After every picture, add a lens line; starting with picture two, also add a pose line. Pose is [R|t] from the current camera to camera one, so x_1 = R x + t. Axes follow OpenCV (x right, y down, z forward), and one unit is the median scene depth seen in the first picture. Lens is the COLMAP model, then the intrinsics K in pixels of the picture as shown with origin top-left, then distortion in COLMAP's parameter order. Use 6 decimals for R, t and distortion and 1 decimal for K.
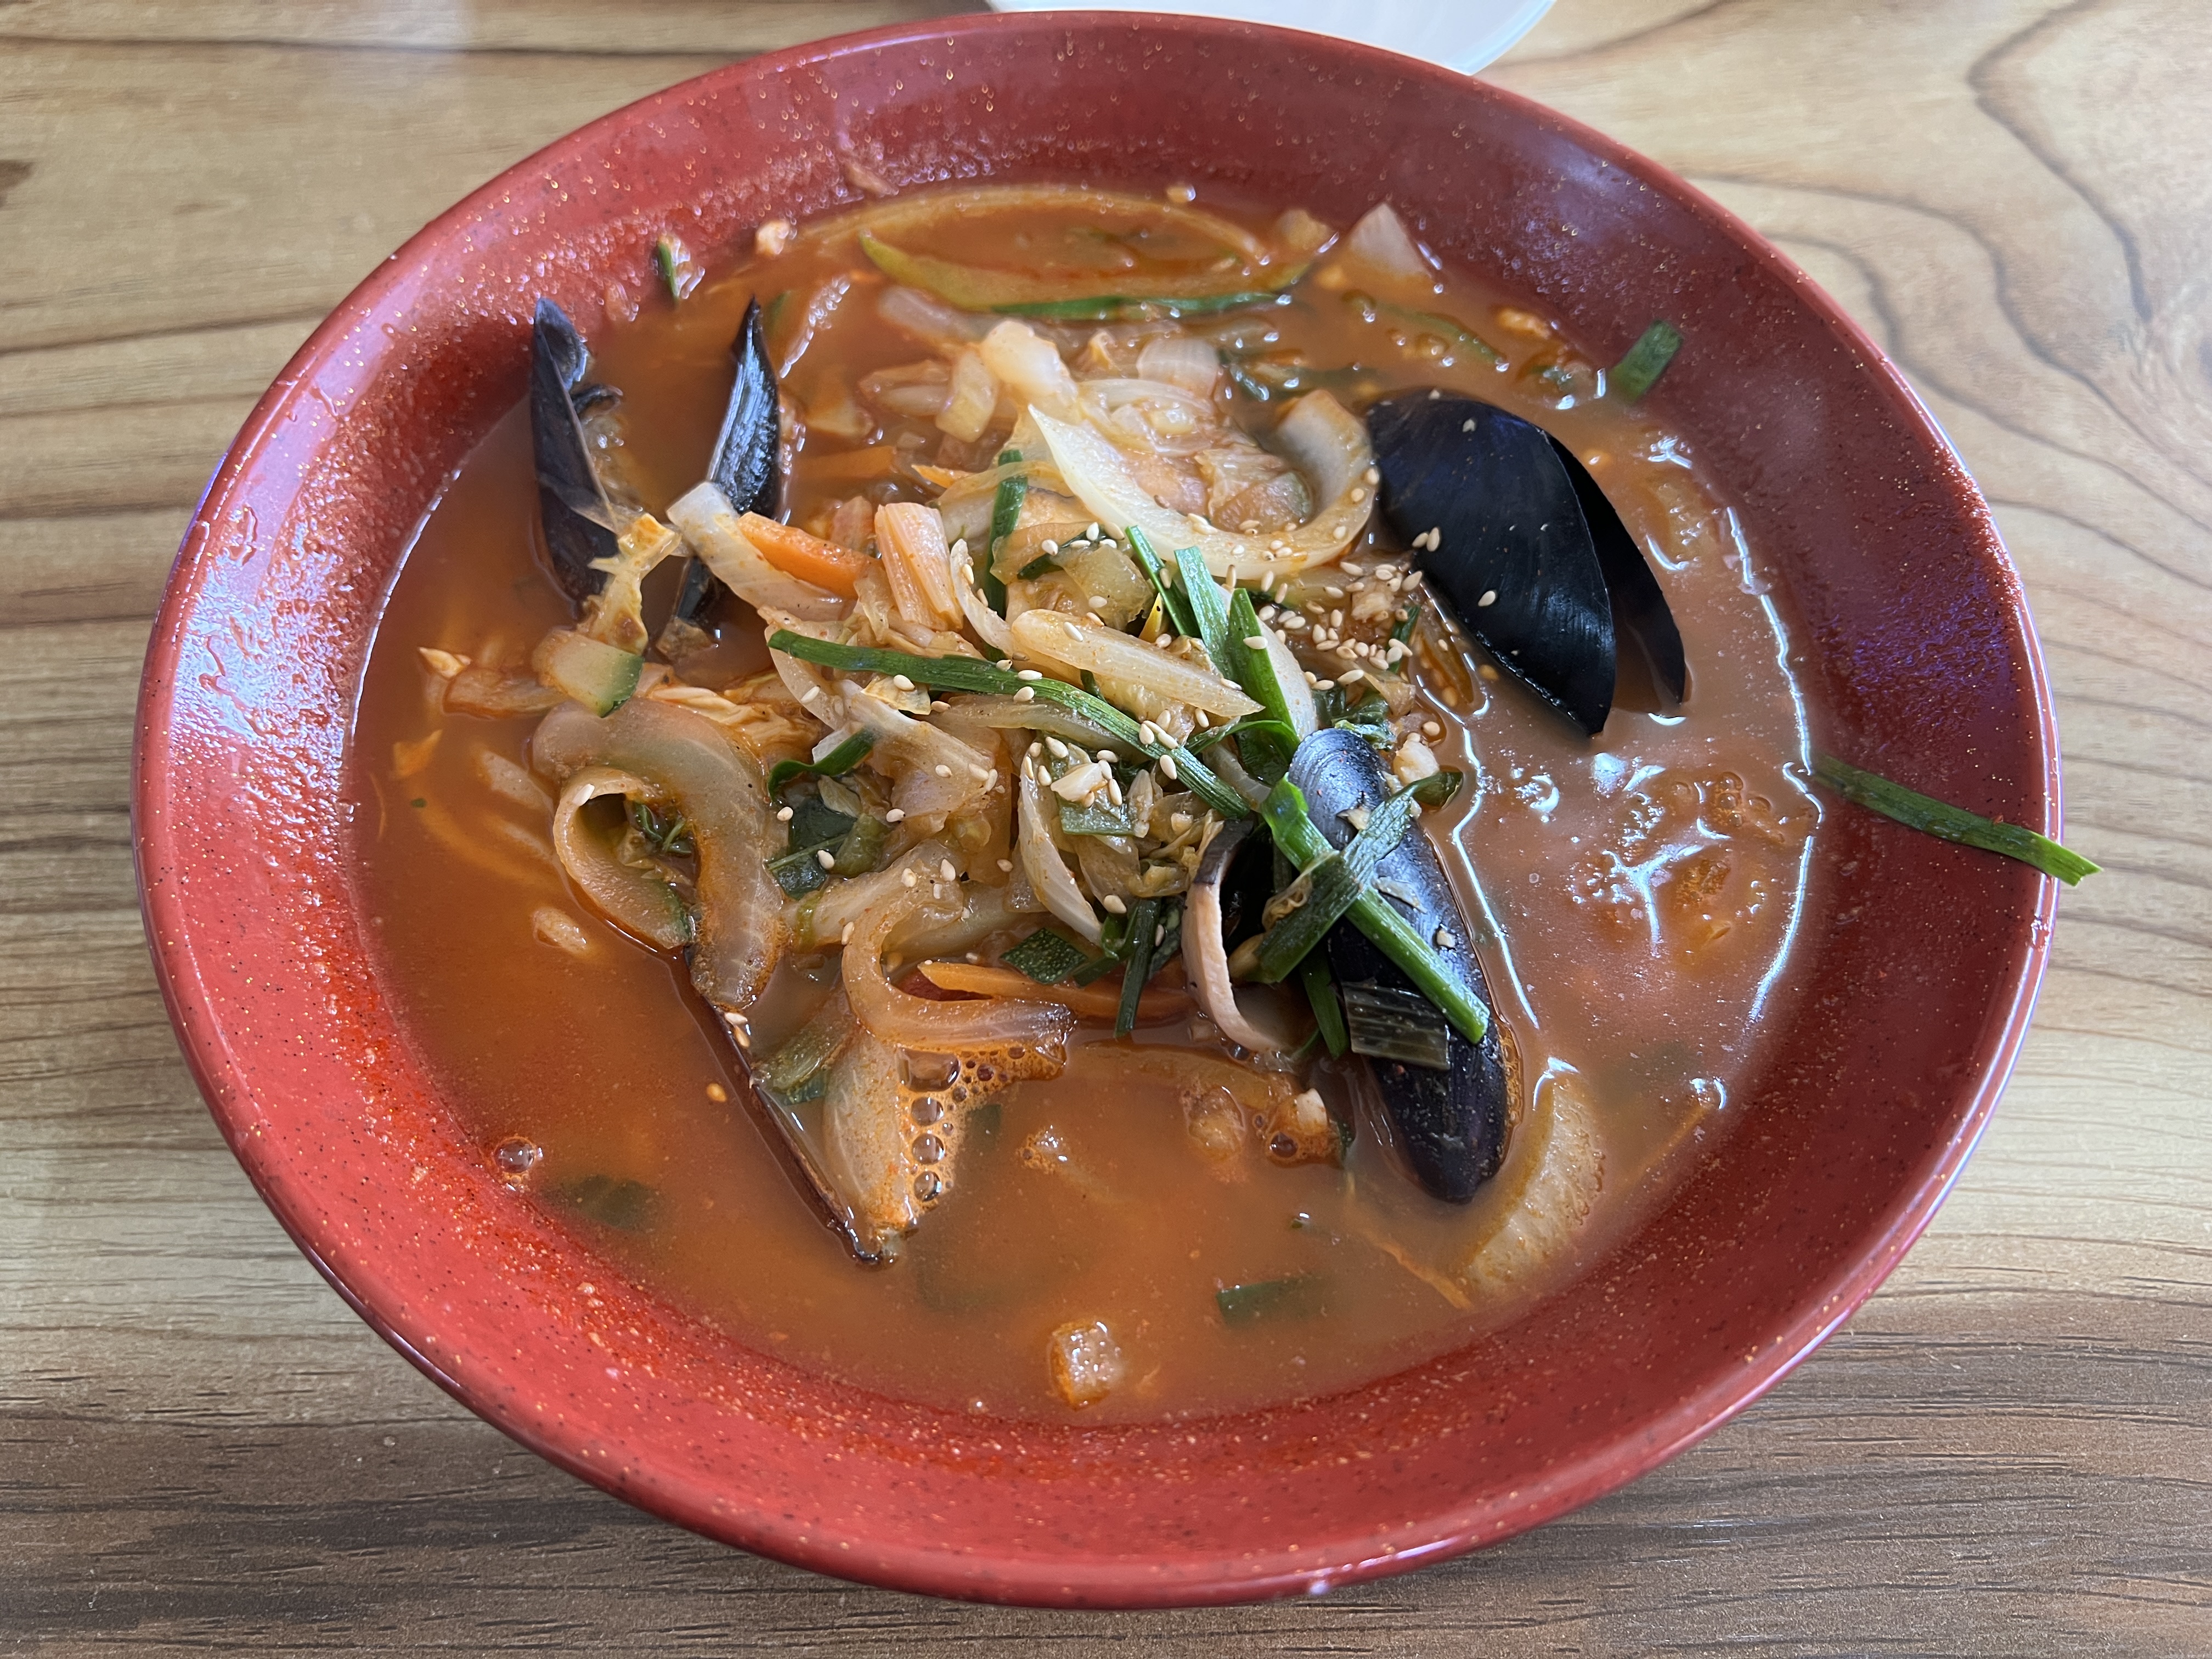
lens RADIAL K [[1653.4, 0, 1096.6], [0, 1653.4, 828.4], [0, 0, 1]] dist [0.021934, -0.051465]
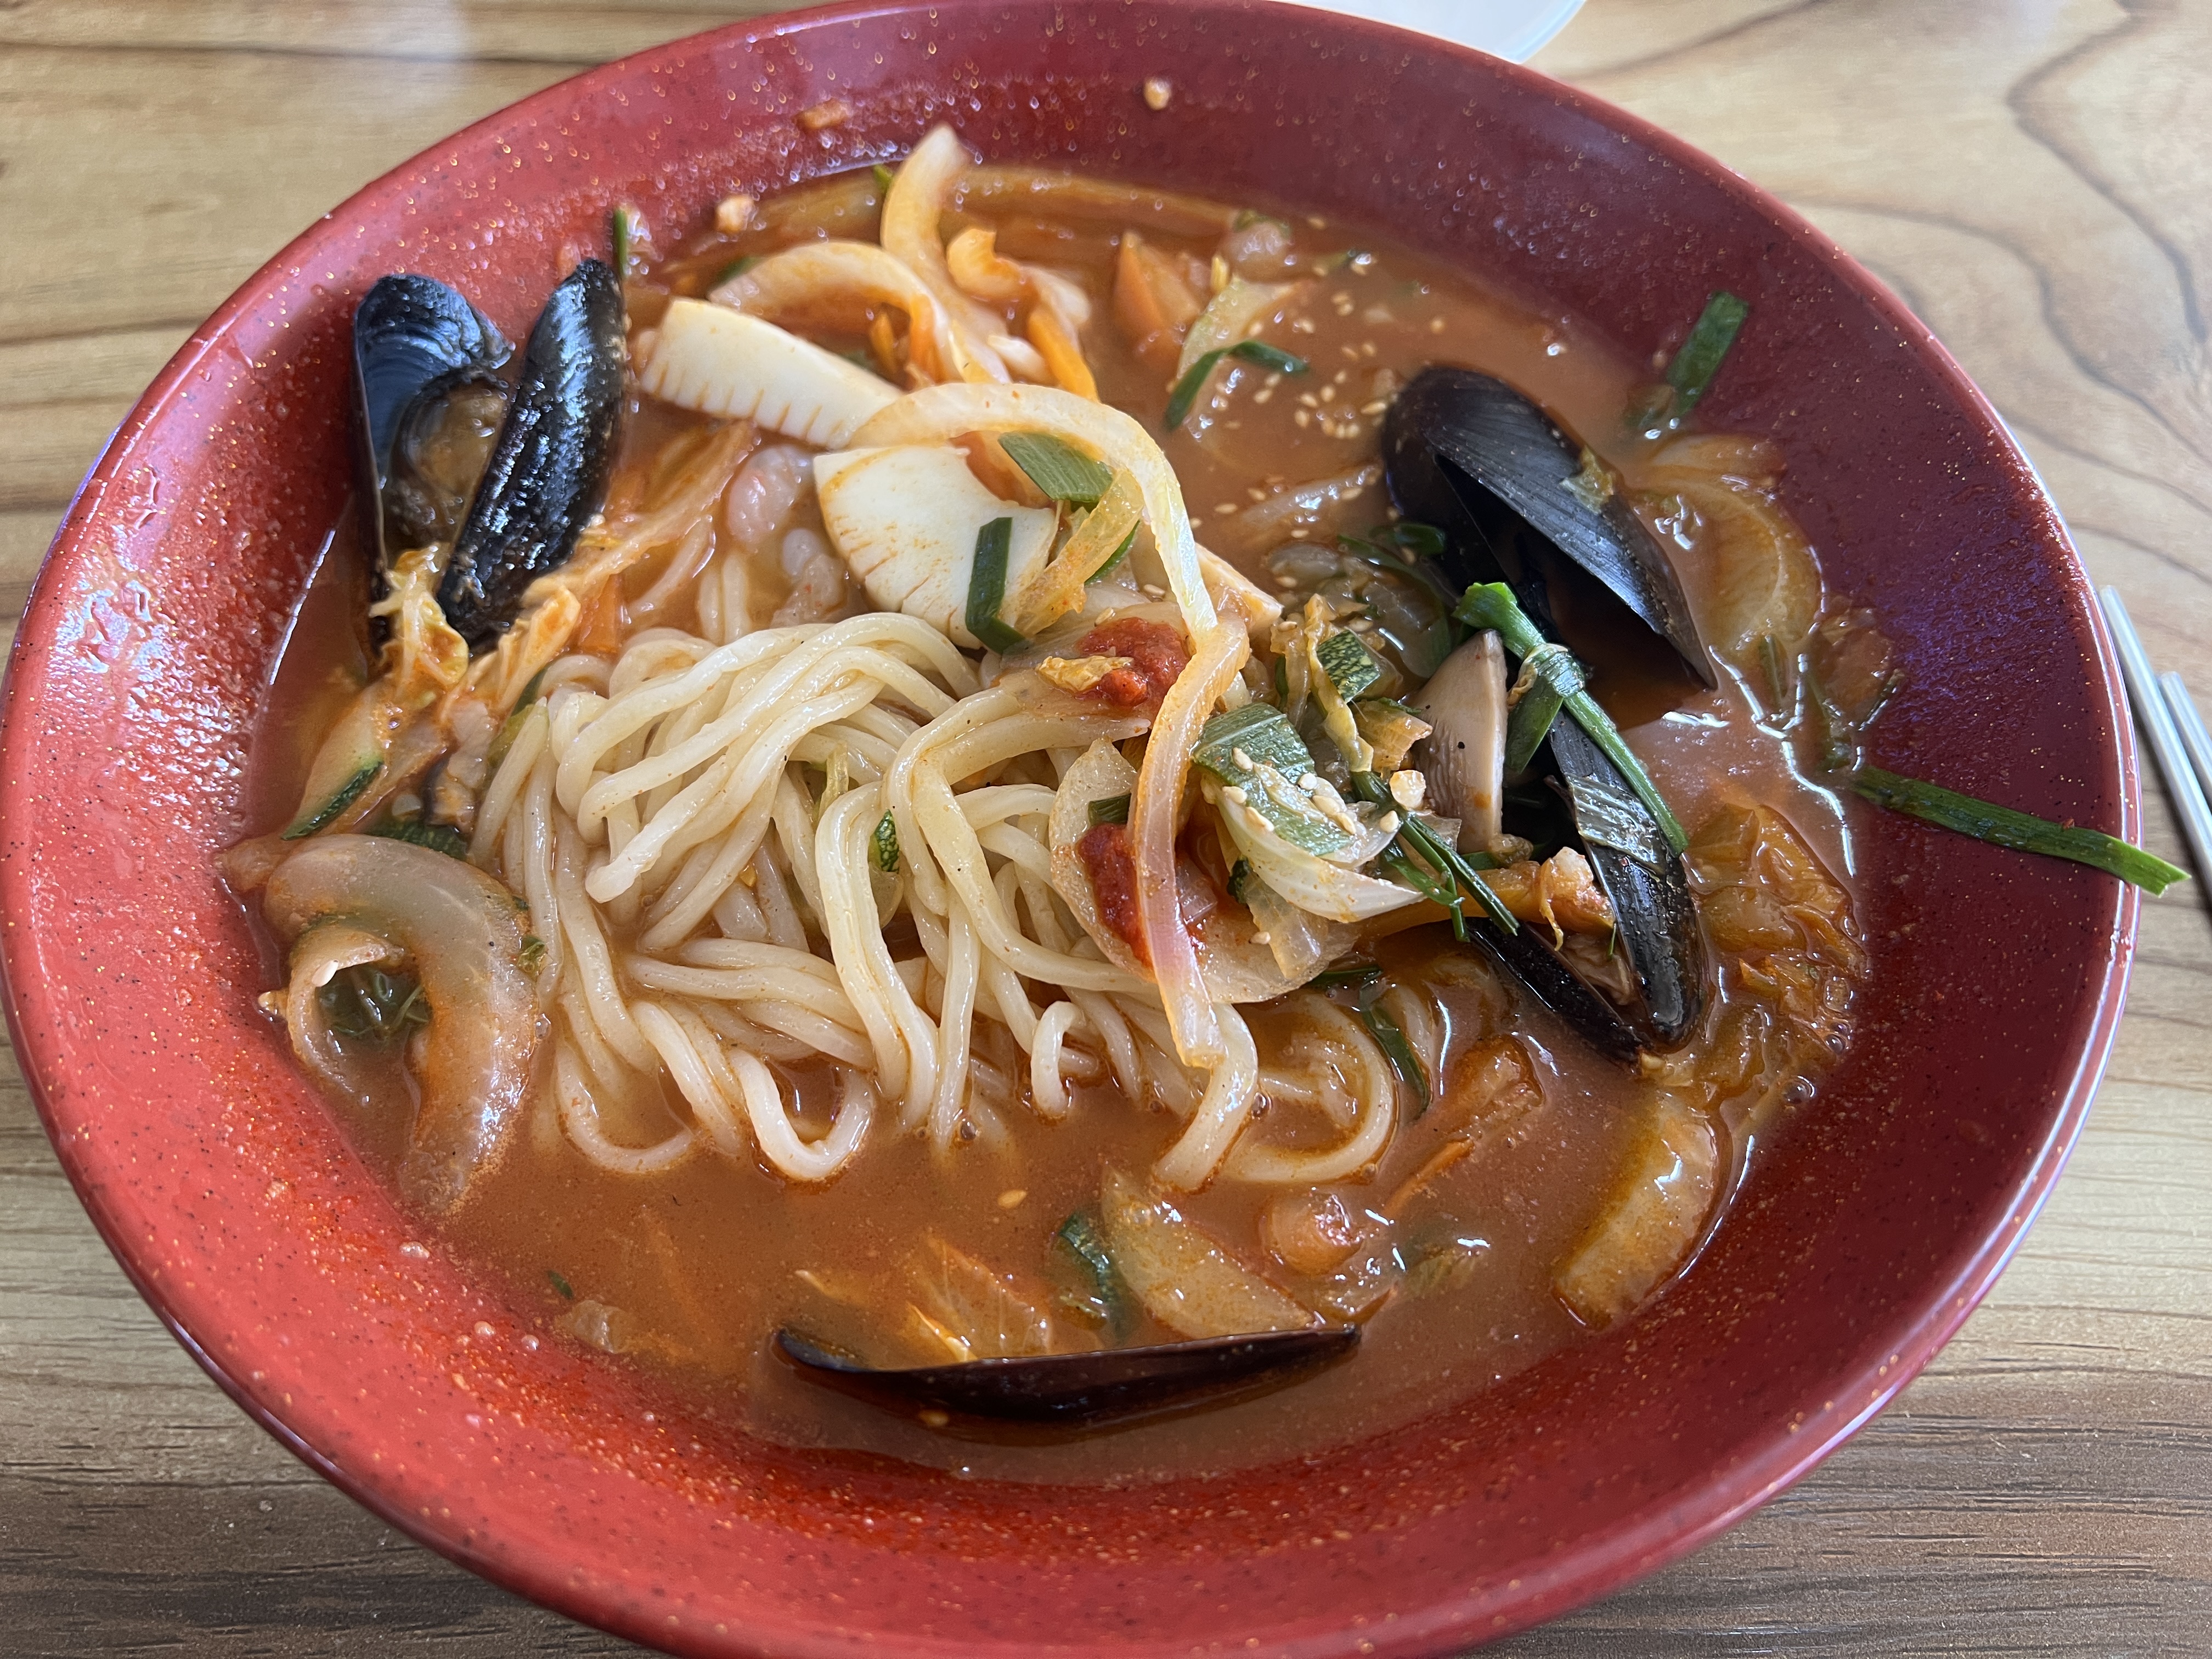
lens RADIAL K [[1653.4, 0, 1105.8], [0, 1653.4, 821.9], [0, 0, 1]] dist [0.021934, -0.051465]
pose [[0.999809, 0.014090, -0.013540, 0.033988], [-0.014854, 0.998200, -0.058098, 0.046193], [0.012697, 0.058288, 0.998219, 0.091143]]
